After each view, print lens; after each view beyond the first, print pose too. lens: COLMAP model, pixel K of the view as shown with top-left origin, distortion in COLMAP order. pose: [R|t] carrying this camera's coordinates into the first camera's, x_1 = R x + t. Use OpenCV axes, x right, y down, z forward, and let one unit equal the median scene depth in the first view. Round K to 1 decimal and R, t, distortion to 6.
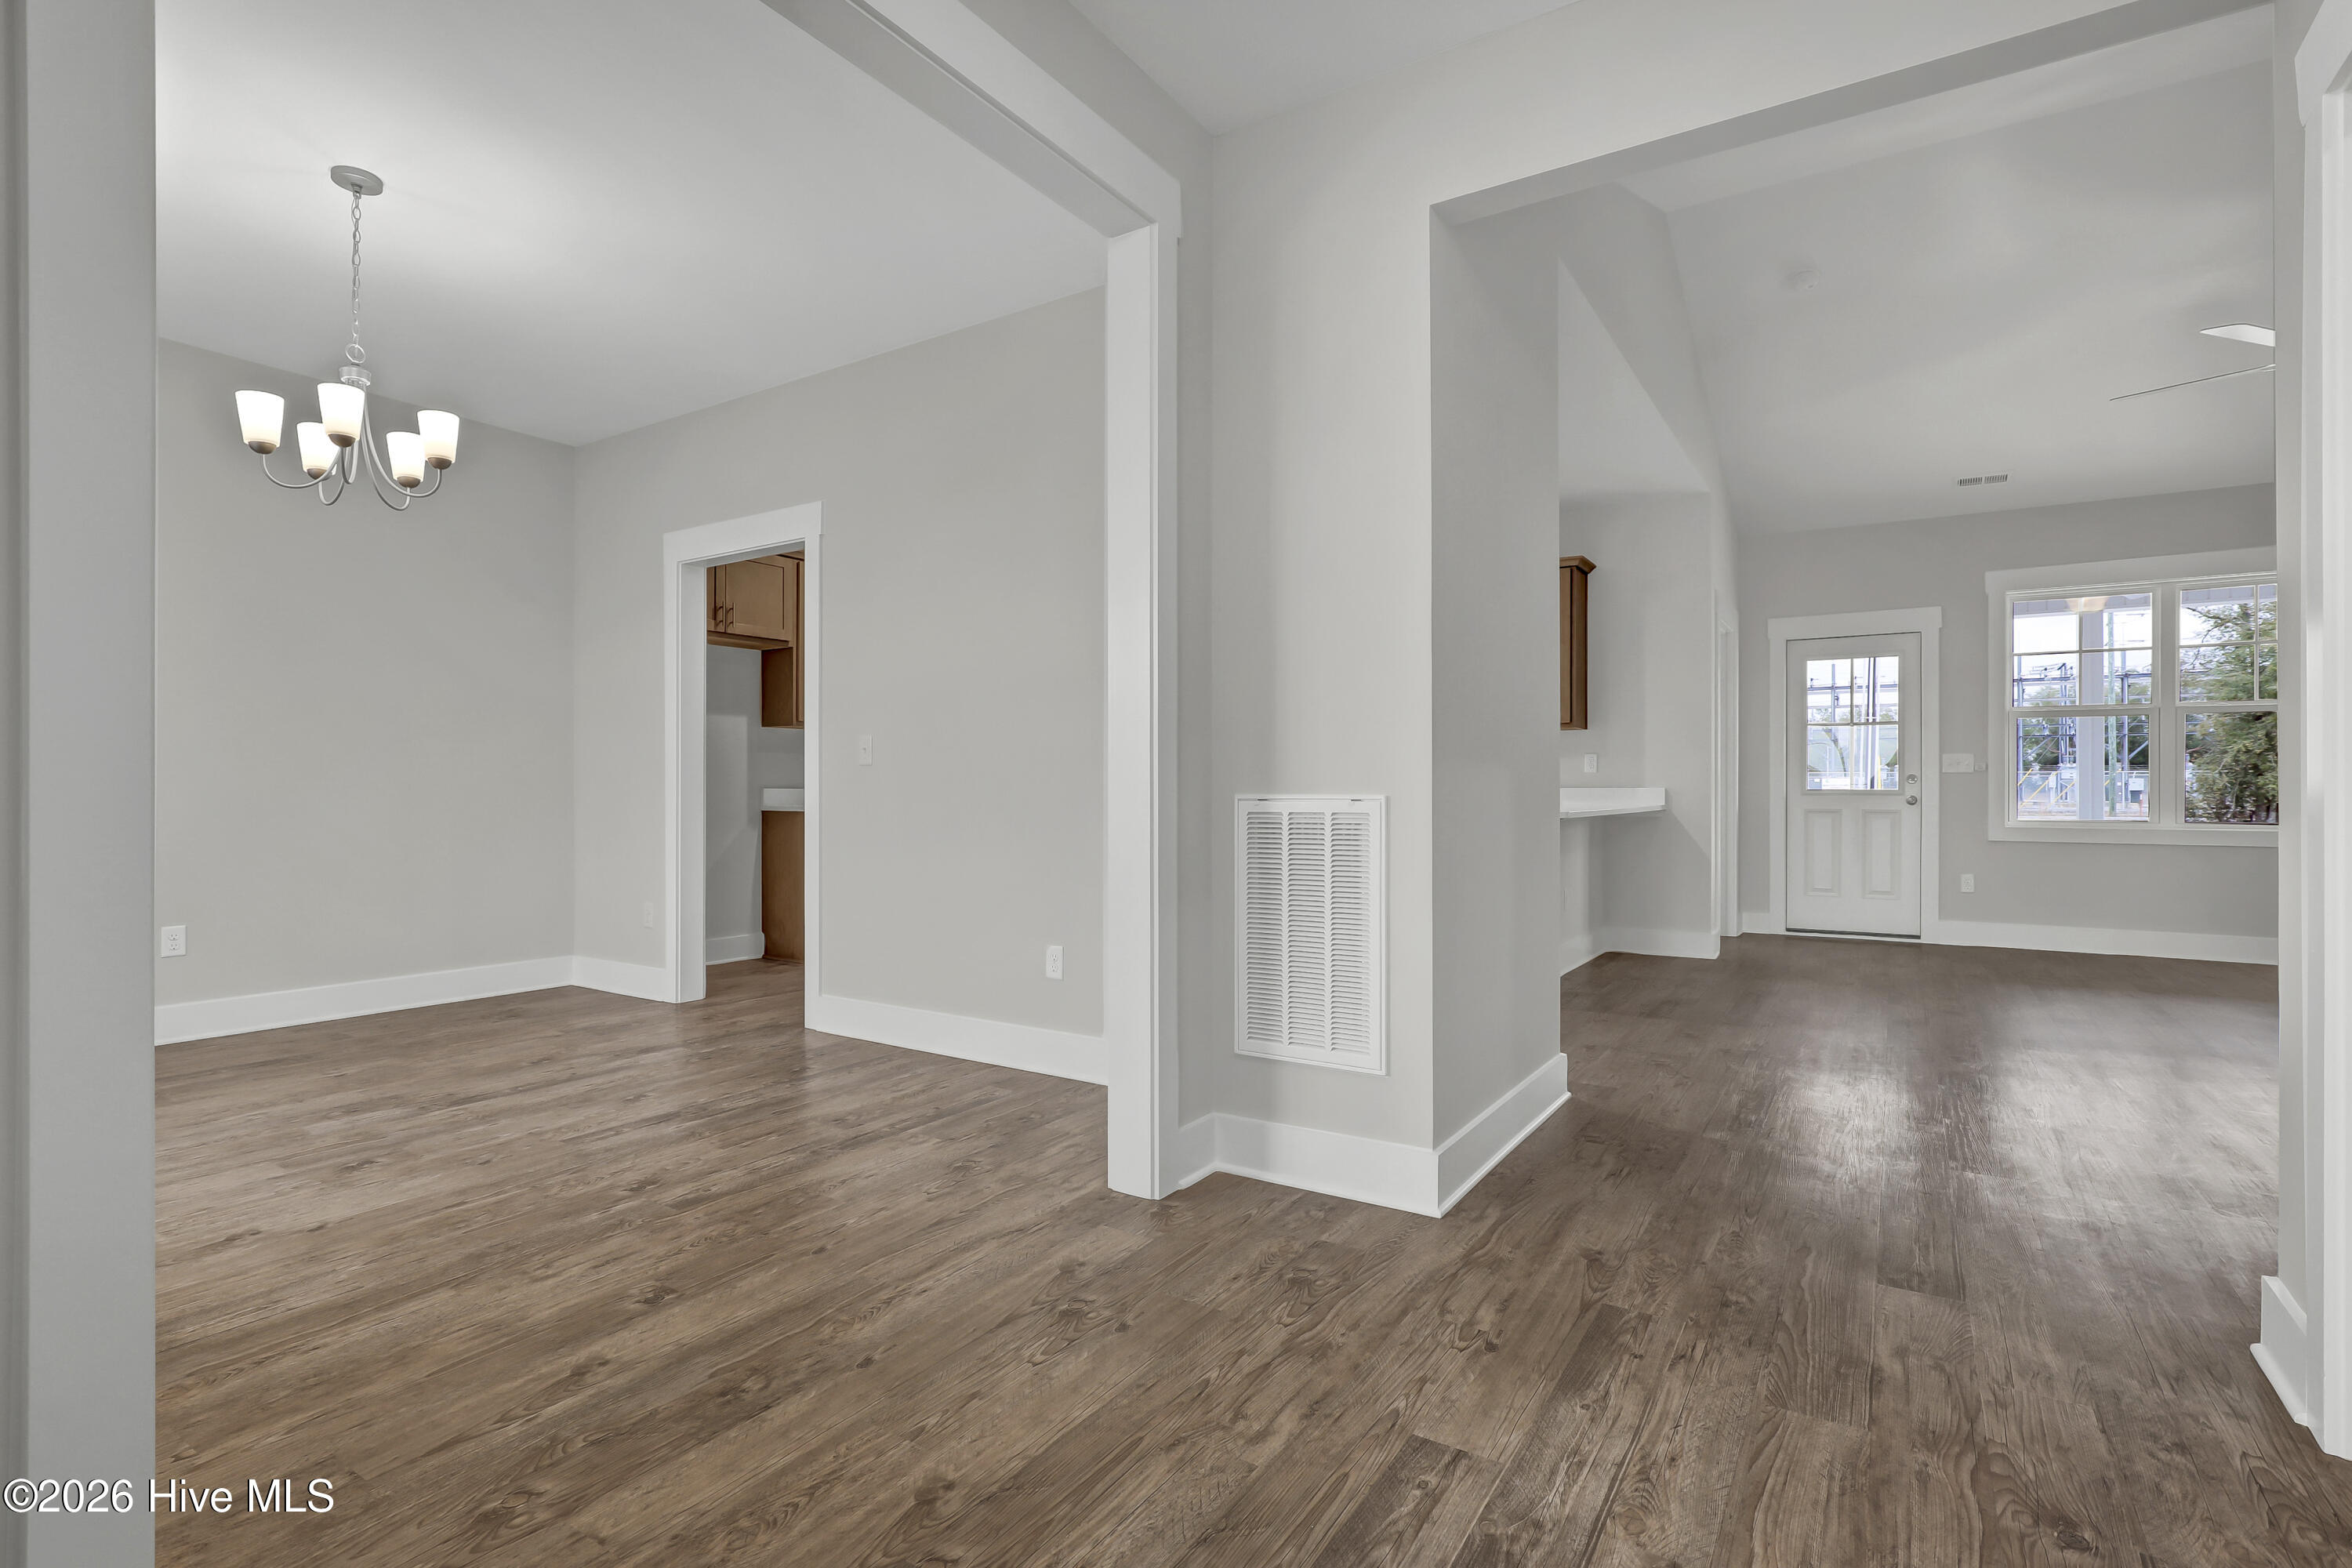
lens RADIAL K [[1101.9, 0, 1192.3], [0, 1101.9, 781.0], [0, 0, 1]] dist [-0.015518, 0.005866]
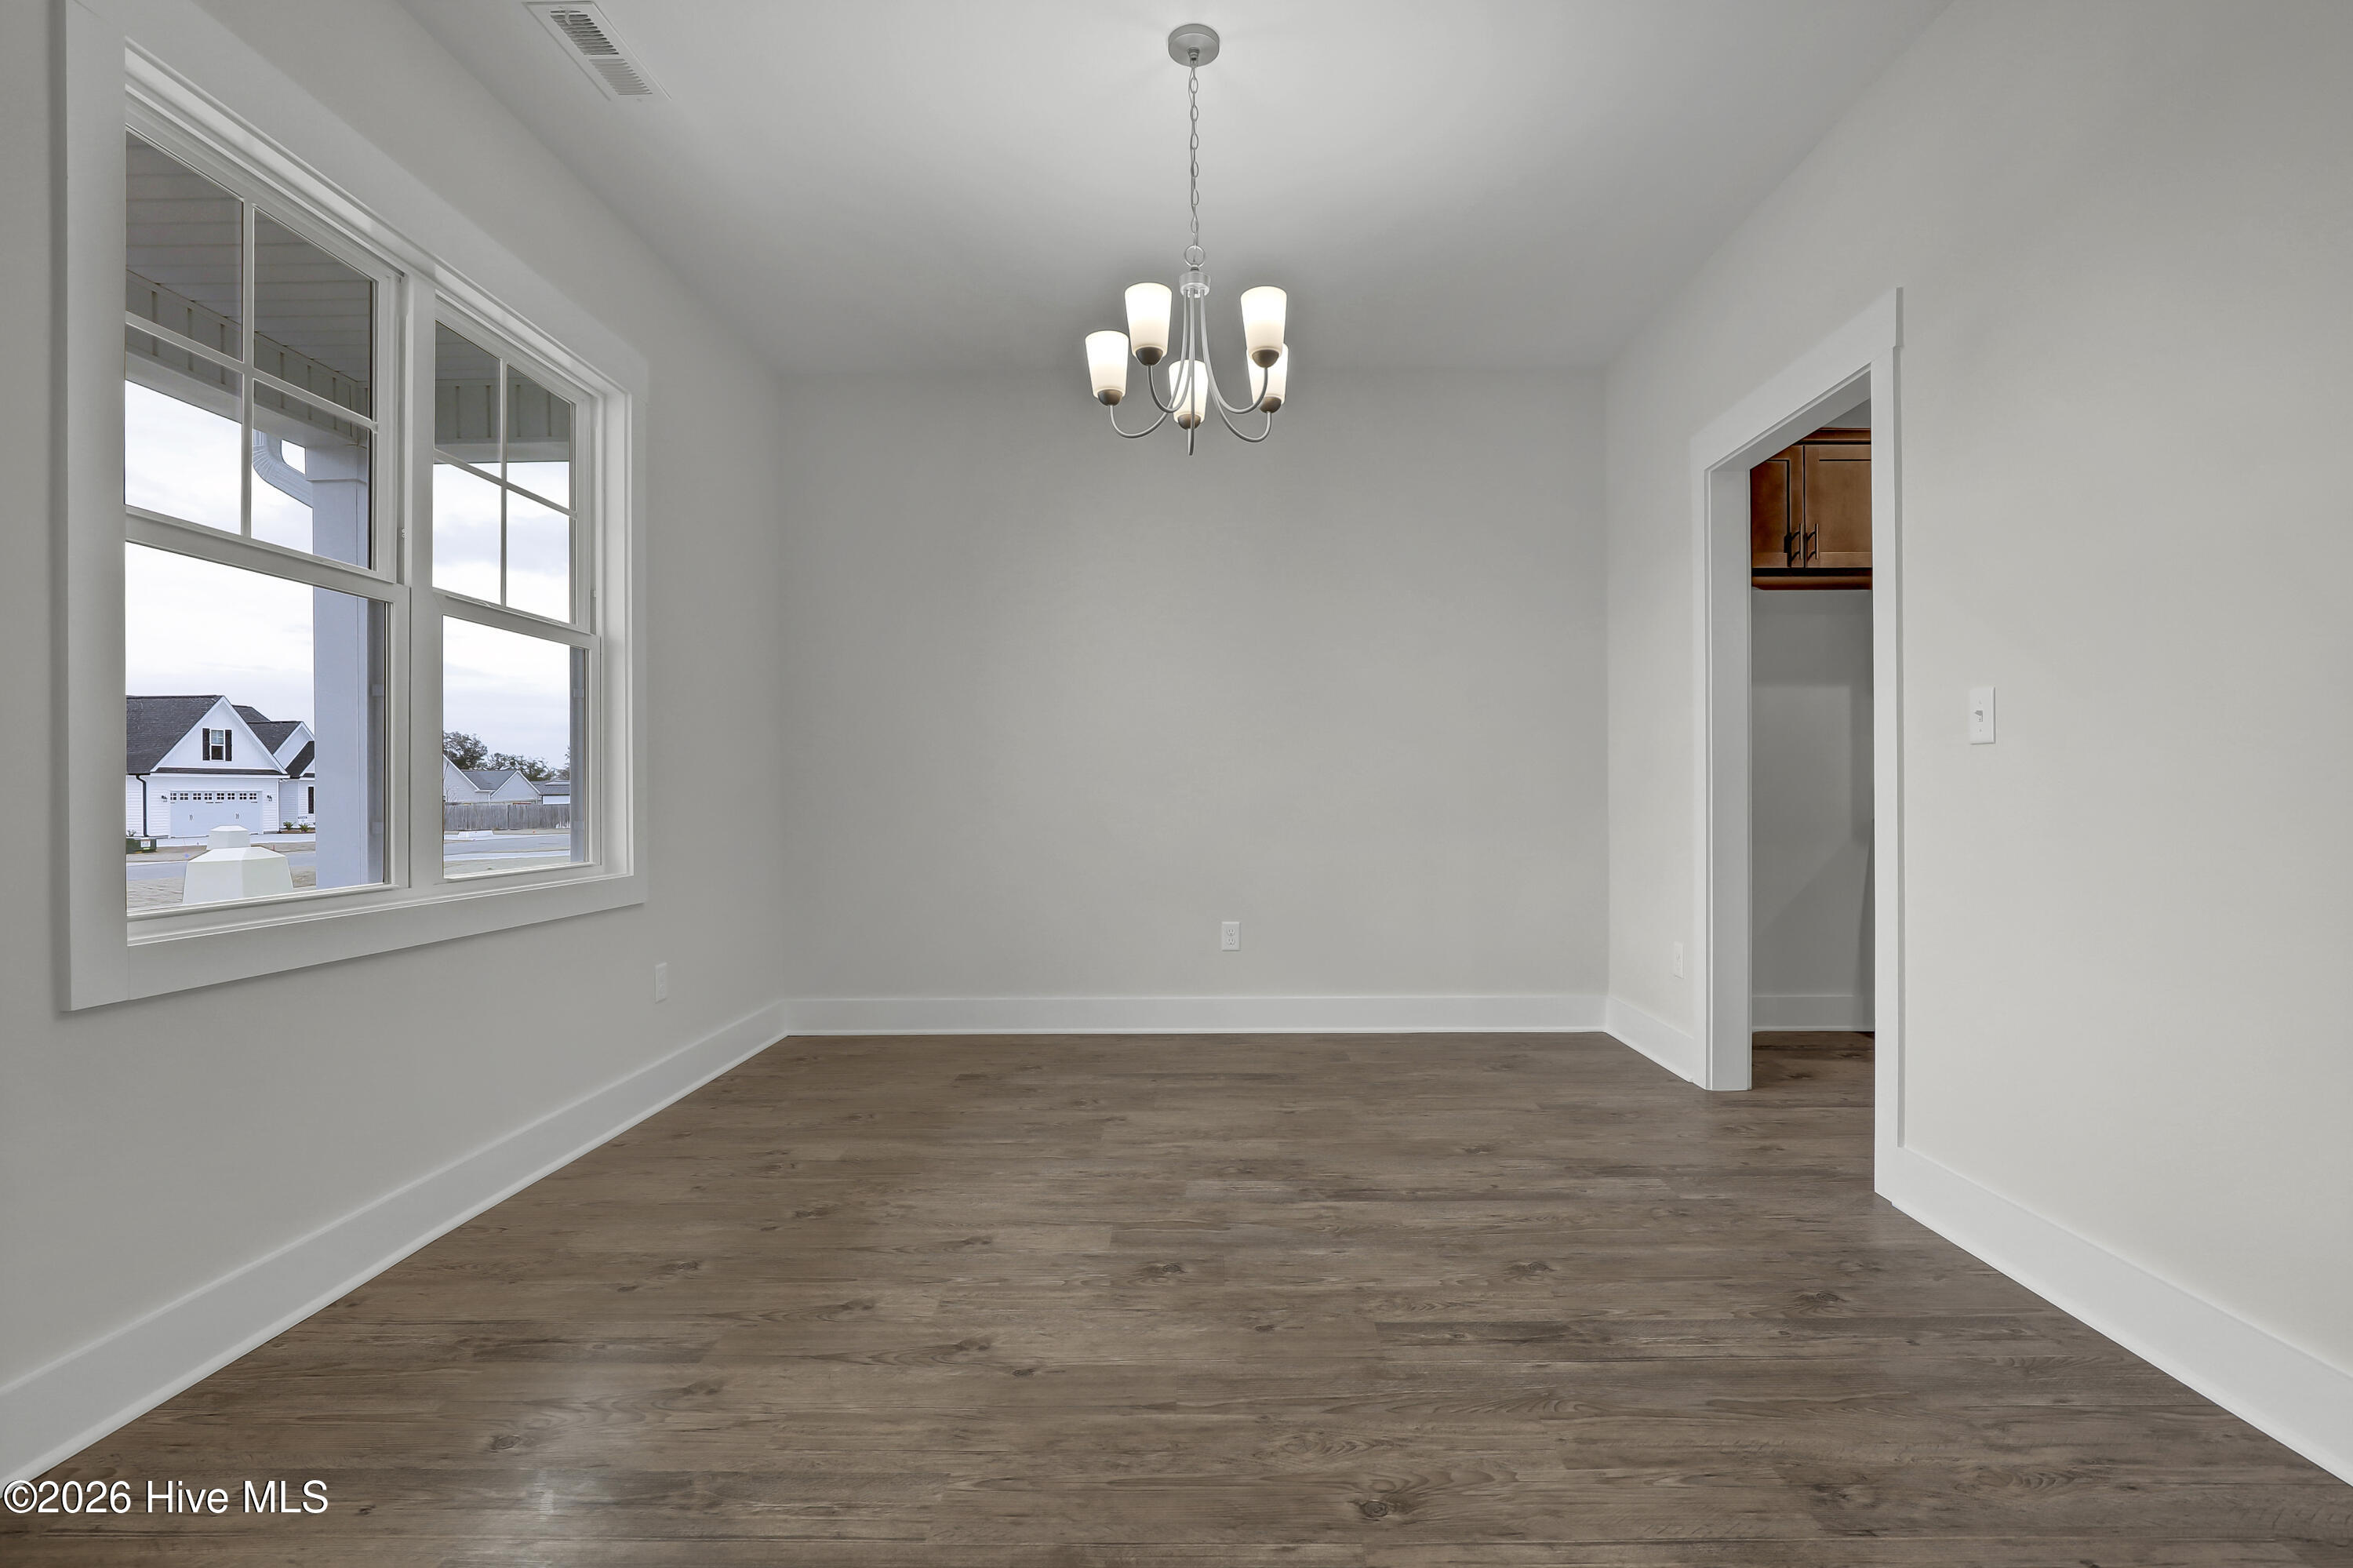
lens RADIAL K [[1102.4, 0, 1195.6], [0, 1102.4, 792.2], [0, 0, 1]] dist [-0.015518, 0.005866]
pose [[0.536782, -0.003012, -0.843716, -0.074532], [0.010691, 0.999938, 0.003232, 0.004738], [0.843654, -0.010755, 0.536780, 0.556066]]
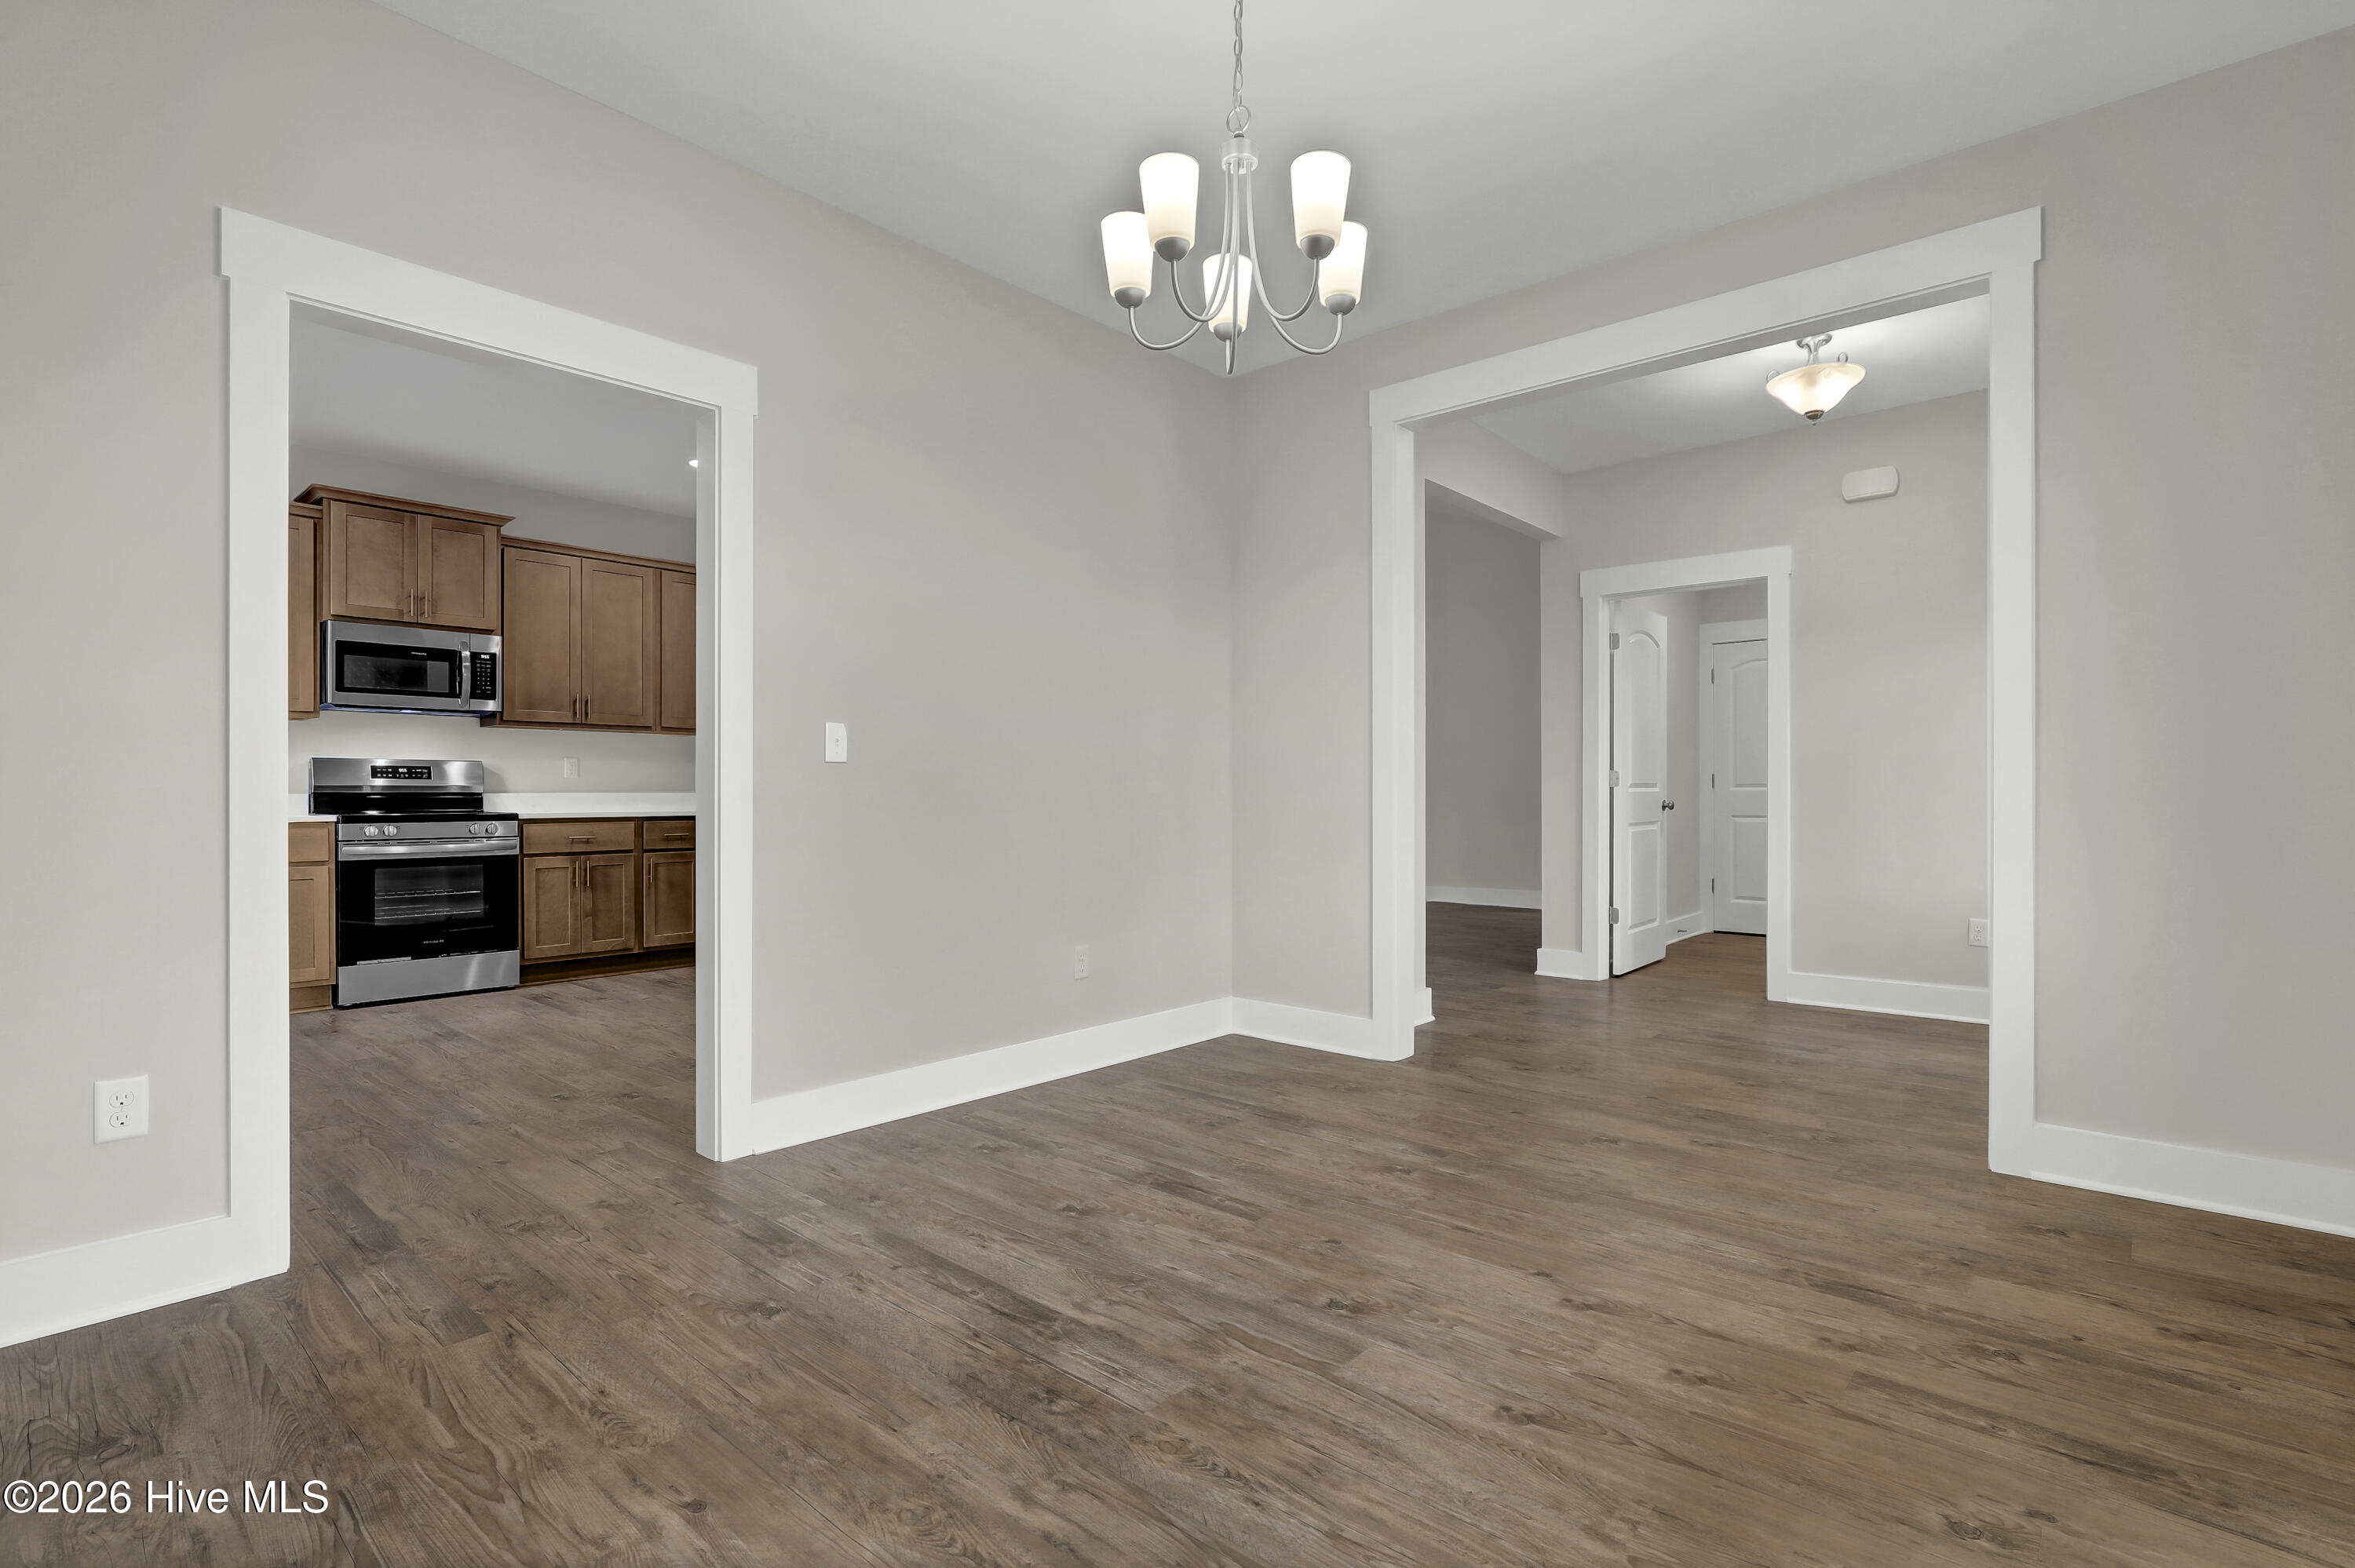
lens RADIAL K [[1103.2, 0, 1178.4], [0, 1103.2, 802.8], [0, 0, 1]] dist [-0.015518, 0.005866]
pose [[0.158044, -0.011478, 0.987365, -1.409453], [-0.004223, 0.999915, 0.012299, 0.000703], [-0.987423, -0.006113, 0.157982, 0.927689]]
